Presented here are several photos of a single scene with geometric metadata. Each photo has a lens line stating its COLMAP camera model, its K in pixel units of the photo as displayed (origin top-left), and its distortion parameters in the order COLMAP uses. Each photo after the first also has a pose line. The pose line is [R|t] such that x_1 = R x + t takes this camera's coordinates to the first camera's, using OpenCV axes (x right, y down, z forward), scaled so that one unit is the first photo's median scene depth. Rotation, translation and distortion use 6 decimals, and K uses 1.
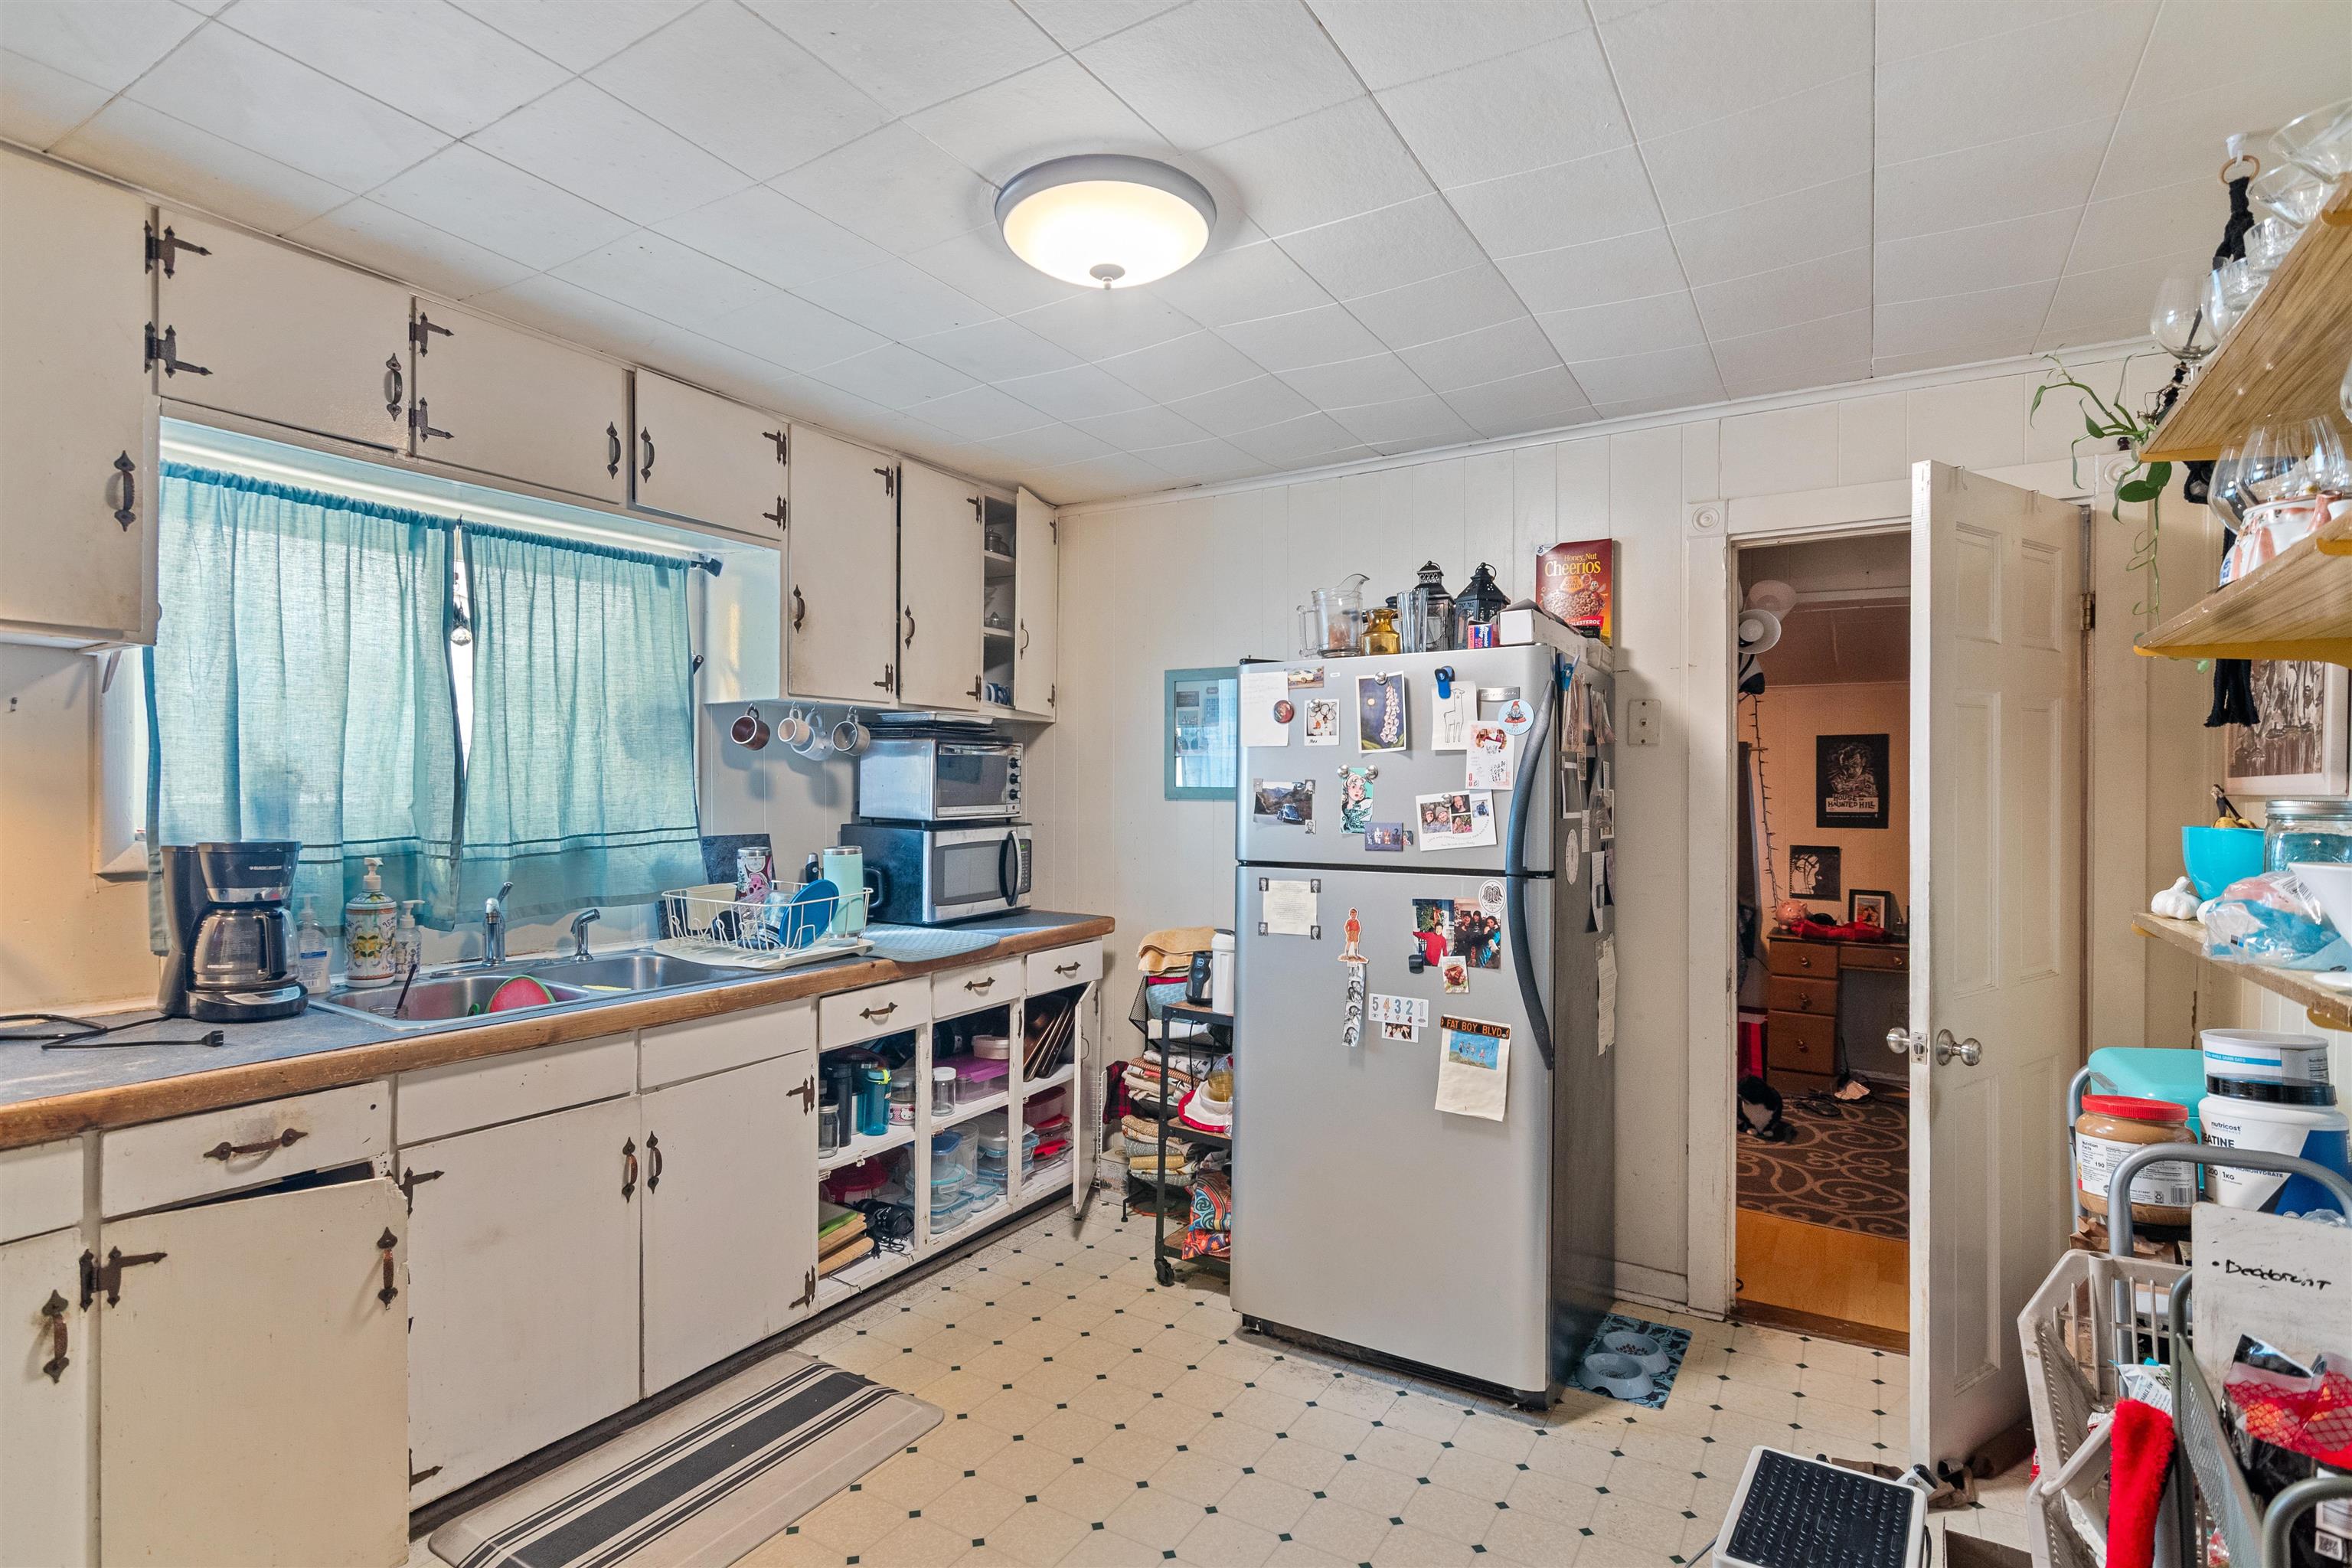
lens RADIAL K [[1162.7, 0, 1173.8], [0, 1162.7, 777.1], [0, 0, 1]] dist [0.001323, 0.000819]
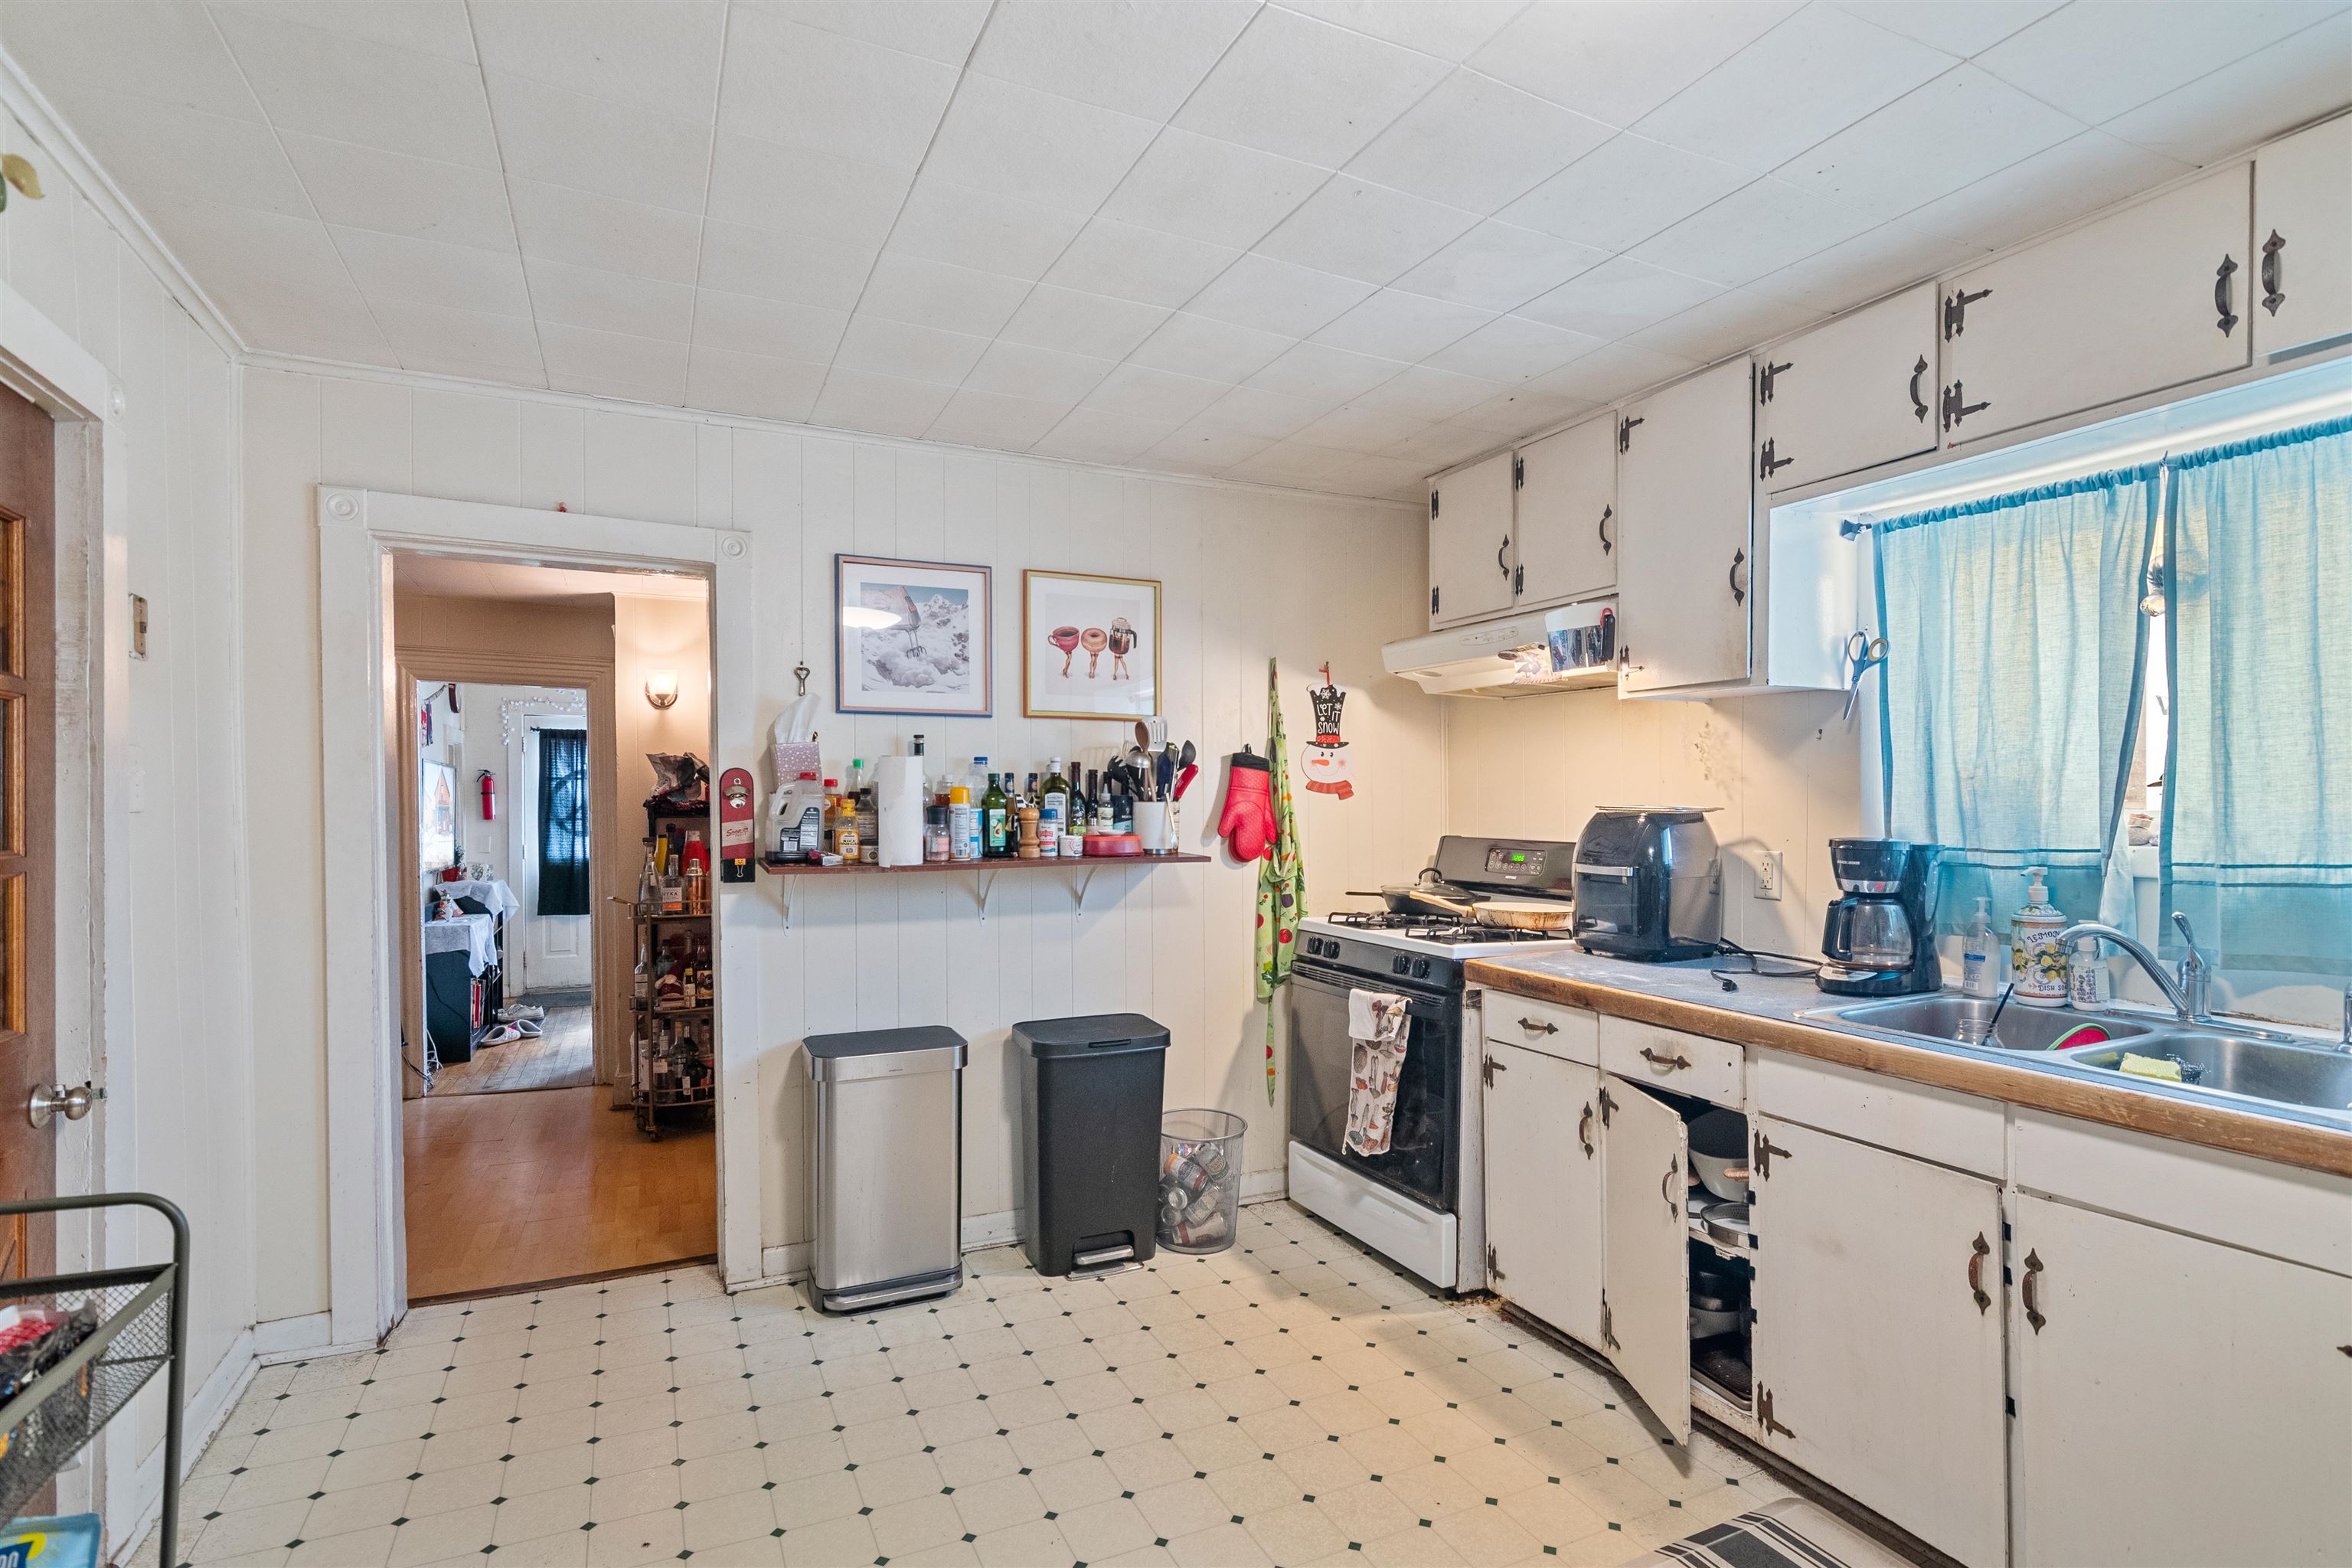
lens RADIAL K [[1143.4, 0, 1172.4], [0, 1143.4, 810.6], [0, 0, 1]] dist [-0.000720, 0.000033]
pose [[-0.562190, 0.007200, -0.826977, 0.498814], [0.010709, 0.999942, 0.001427, 0.016335], [0.826939, -0.008054, -0.562234, 1.016557]]
